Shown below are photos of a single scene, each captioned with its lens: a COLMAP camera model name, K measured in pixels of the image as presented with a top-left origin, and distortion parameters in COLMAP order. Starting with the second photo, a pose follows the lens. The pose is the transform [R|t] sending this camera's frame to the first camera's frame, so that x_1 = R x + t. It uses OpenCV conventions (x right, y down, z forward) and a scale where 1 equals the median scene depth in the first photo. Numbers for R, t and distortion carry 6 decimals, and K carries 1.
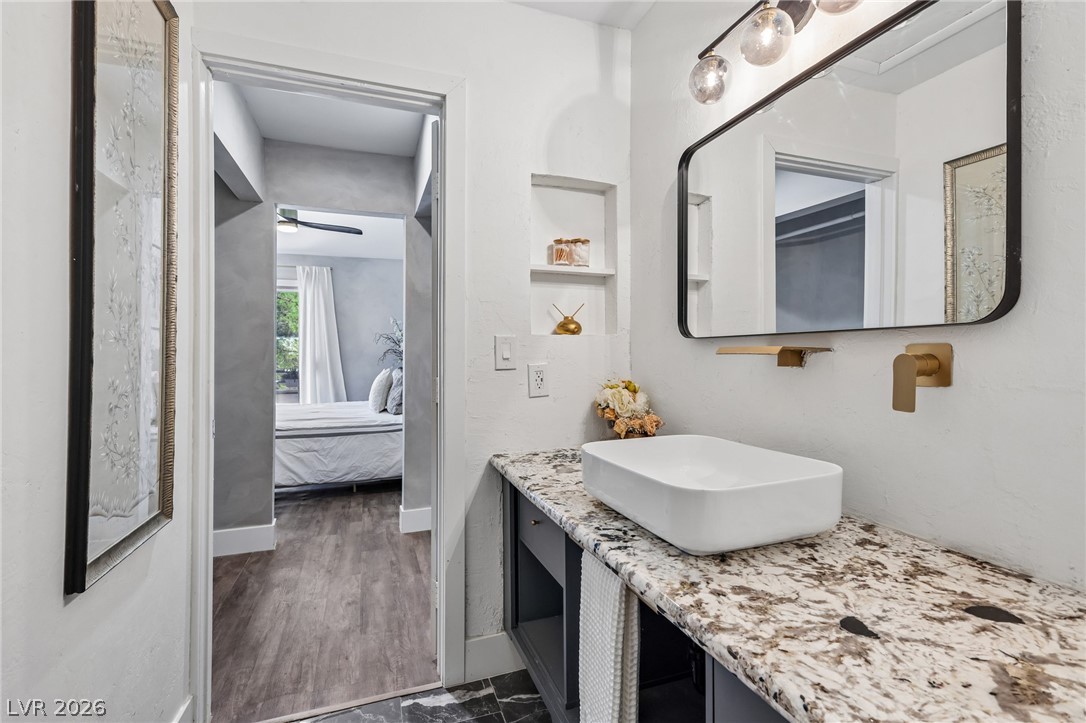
lens RADIAL K [[499.5, 0, 543.0], [0, 499.5, 361.5], [0, 0, 1]] dist [-0.000244, -0.000036]
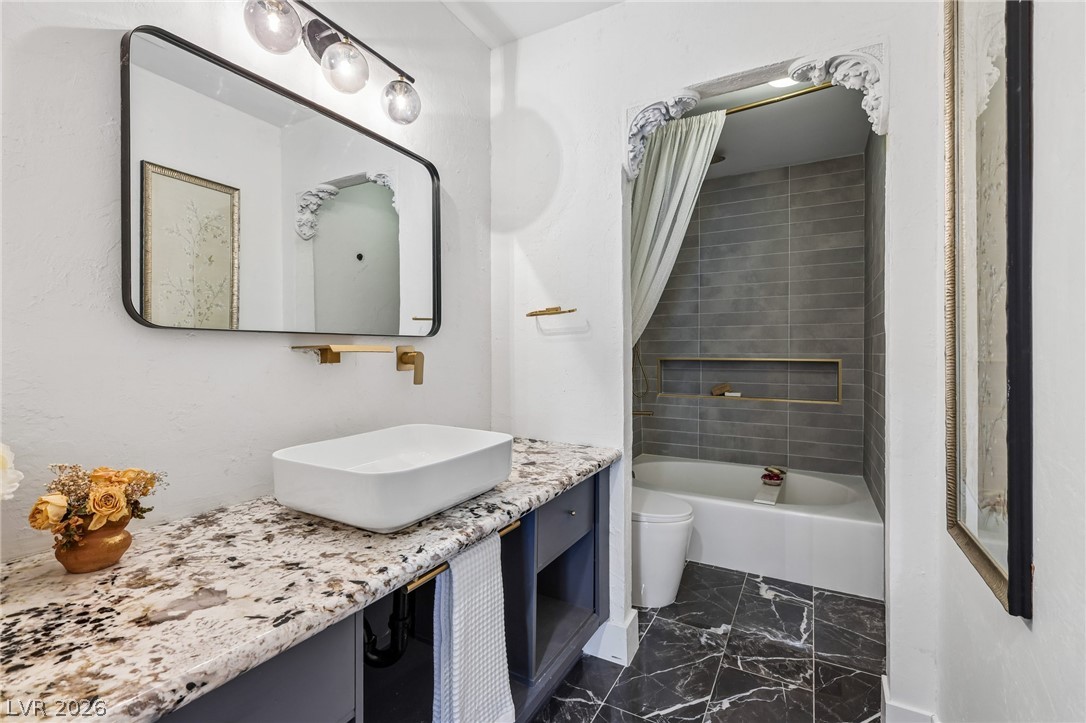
lens RADIAL K [[479.4, 0, 543.0], [0, 479.4, 361.5], [0, 0, 1]] dist [0.000345, 0.000004]
pose [[-0.657726, -0.016873, 0.753068, -0.734458], [0.005626, 0.999611, 0.027310, -0.022643], [-0.753236, 0.022199, -0.657375, 1.542115]]
